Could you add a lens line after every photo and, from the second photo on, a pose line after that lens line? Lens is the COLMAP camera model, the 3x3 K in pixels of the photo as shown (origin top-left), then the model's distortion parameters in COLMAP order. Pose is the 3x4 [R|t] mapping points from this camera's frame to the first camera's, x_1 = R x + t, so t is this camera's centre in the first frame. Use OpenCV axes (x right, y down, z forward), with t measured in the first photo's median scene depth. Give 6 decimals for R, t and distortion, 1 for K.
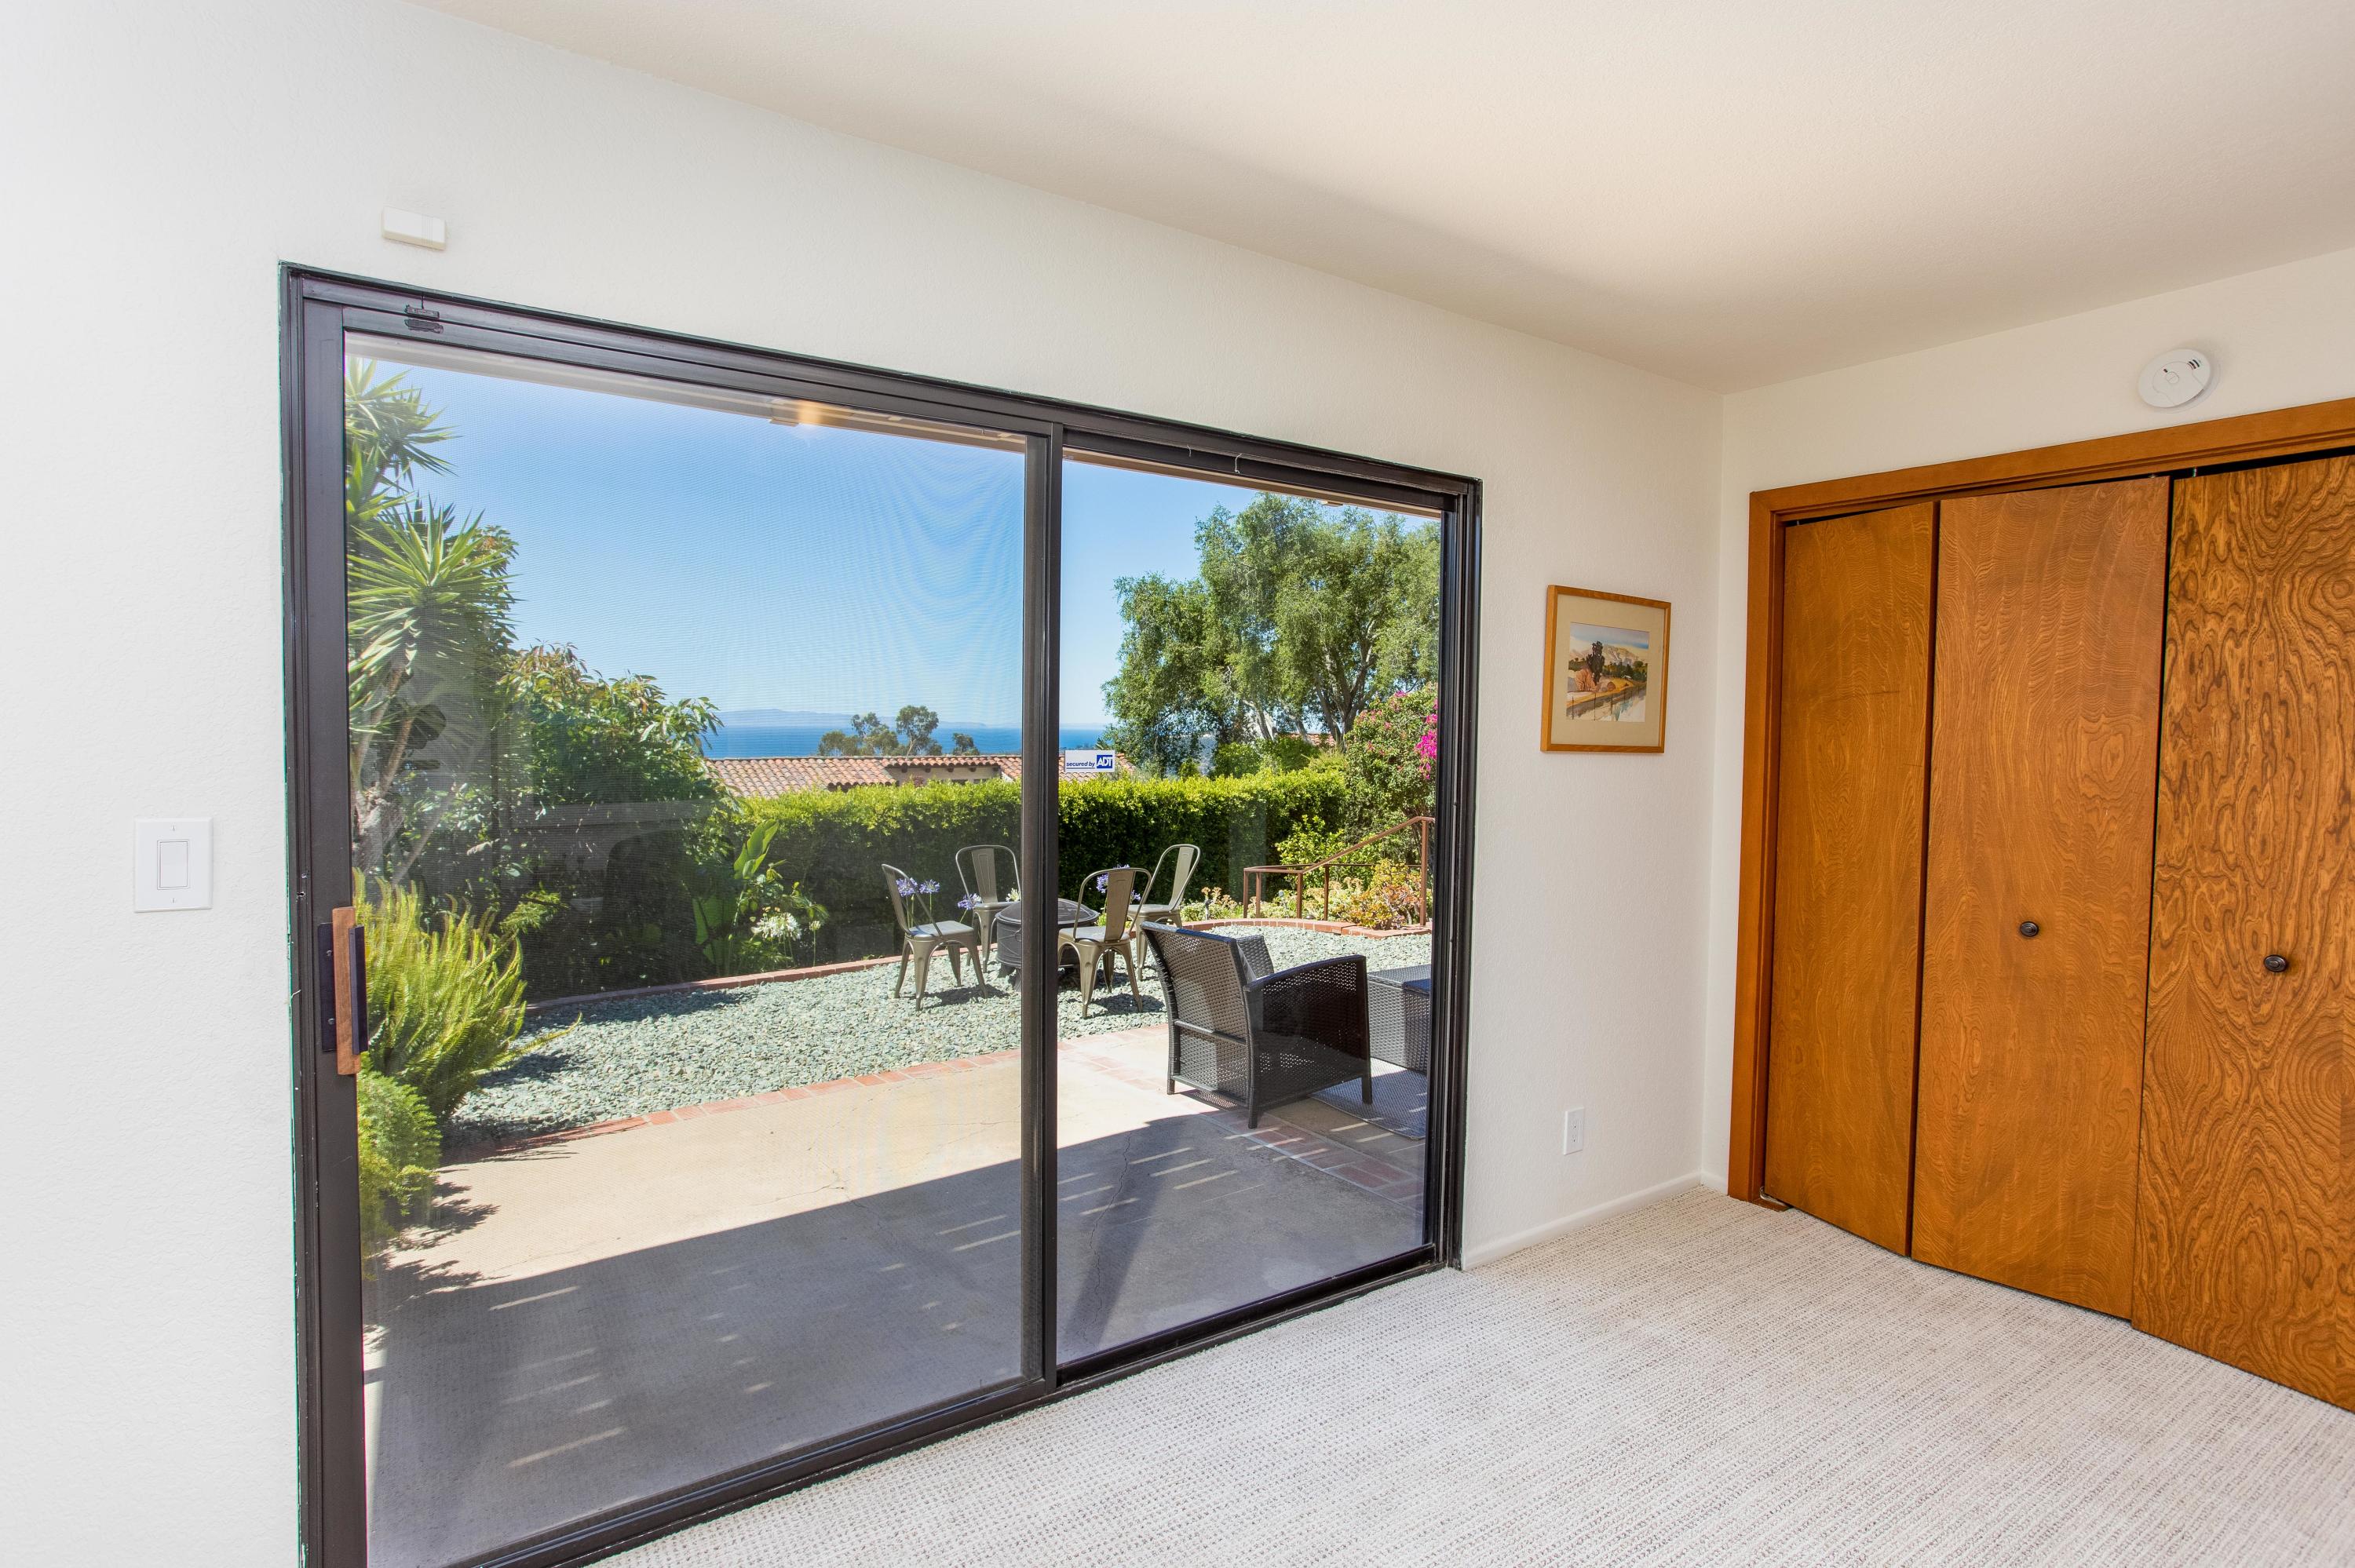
lens RADIAL K [[1157.5, 0, 1147.5], [0, 1157.5, 775.5], [0, 0, 1]] dist [-0.001457, 0.026574]
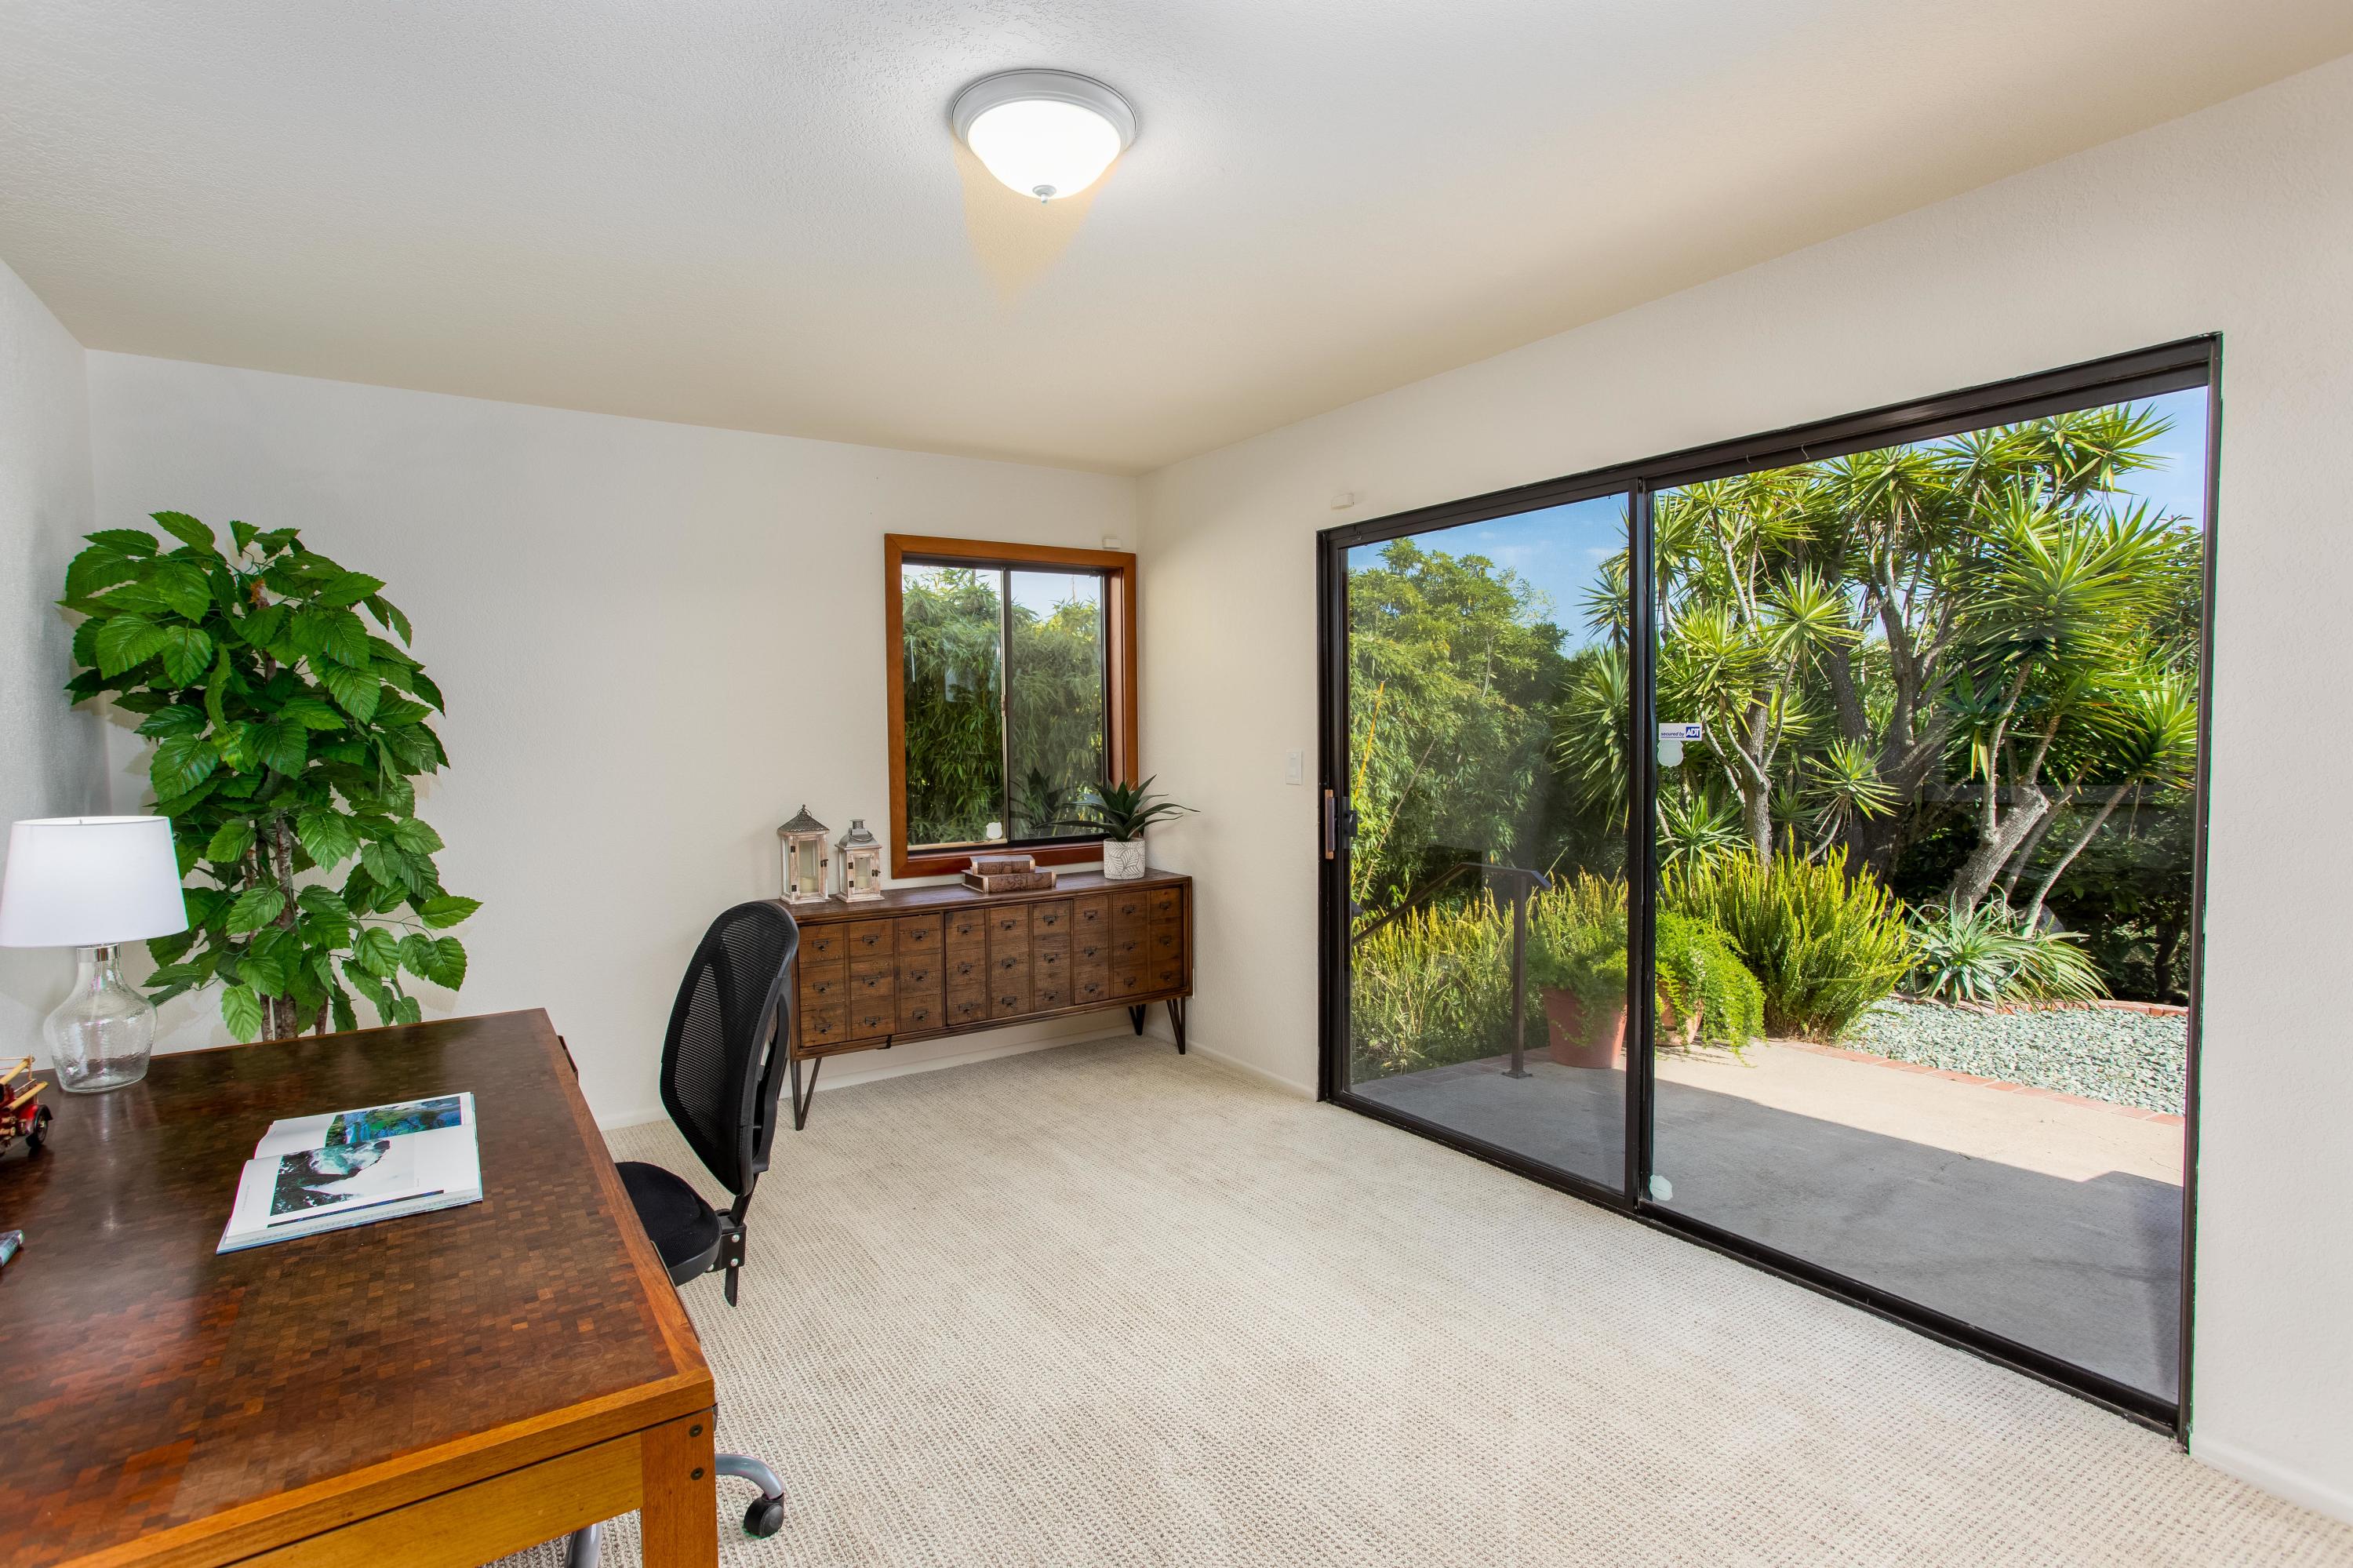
lens RADIAL K [[1138.9, 0, 1169.5], [0, 1138.9, 777.0], [0, 0, 1]] dist [0.002122, 0.012716]
pose [[0.010292, 0.031887, -0.999438, 1.003511], [-0.035166, 0.998885, 0.031507, 0.018279], [0.999328, 0.034822, 0.011401, 0.380998]]
